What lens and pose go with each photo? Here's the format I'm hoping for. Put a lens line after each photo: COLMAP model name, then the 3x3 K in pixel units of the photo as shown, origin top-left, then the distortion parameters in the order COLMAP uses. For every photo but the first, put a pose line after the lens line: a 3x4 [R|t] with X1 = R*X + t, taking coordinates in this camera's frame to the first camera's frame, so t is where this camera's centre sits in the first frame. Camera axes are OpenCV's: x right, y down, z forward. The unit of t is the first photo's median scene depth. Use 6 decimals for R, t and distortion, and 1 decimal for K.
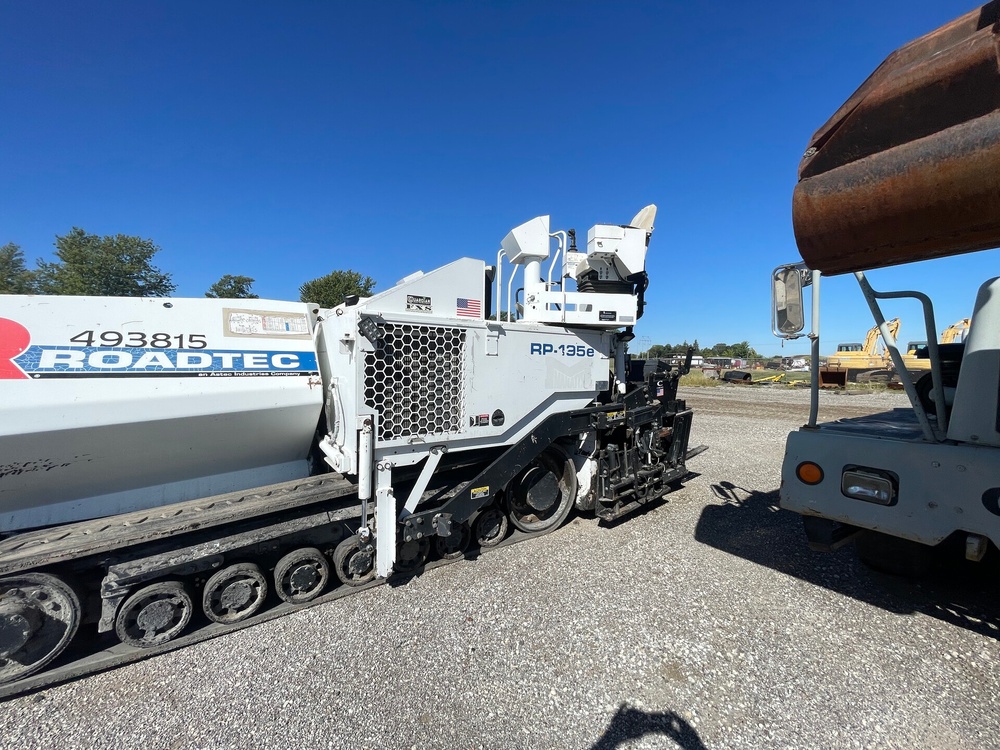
lens RADIAL K [[404.2, 0, 499.9], [0, 404.2, 375.8], [0, 0, 1]] dist [-0.001162, -0.000586]
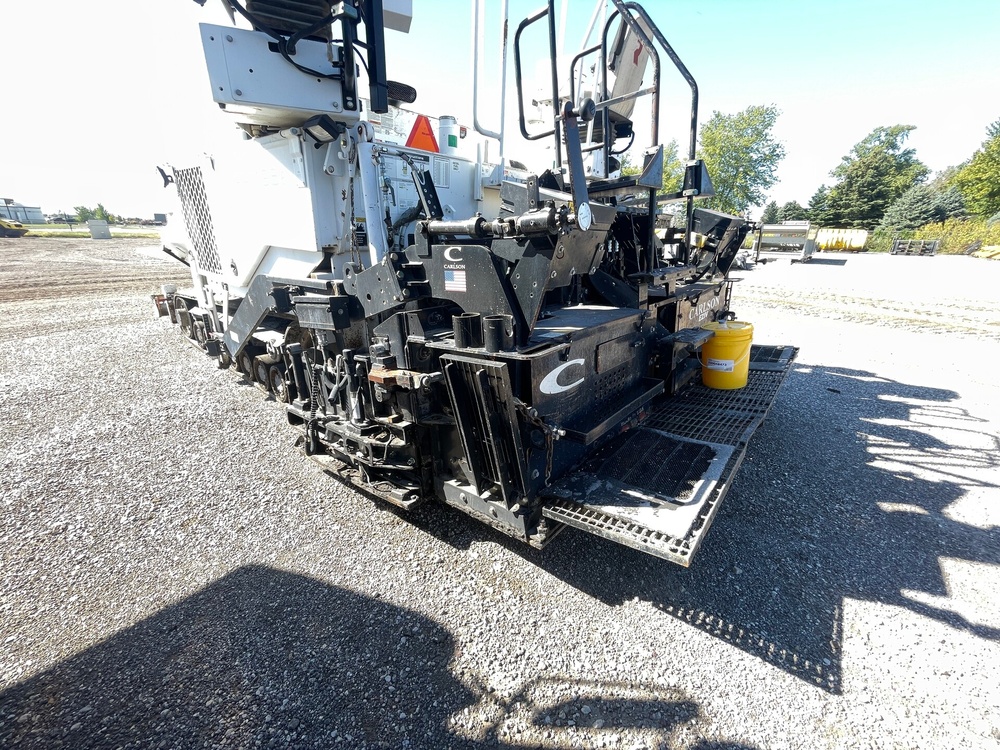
lens RADIAL K [[404.2, 0, 497.6], [0, 404.2, 379.0], [0, 0, 1]] dist [-0.001162, -0.000586]
pose [[0.245414, 0.334335, -0.909941, 0.722174], [-0.057225, 0.942006, 0.330682, 0.003226], [0.967728, -0.029082, 0.250314, 0.904529]]
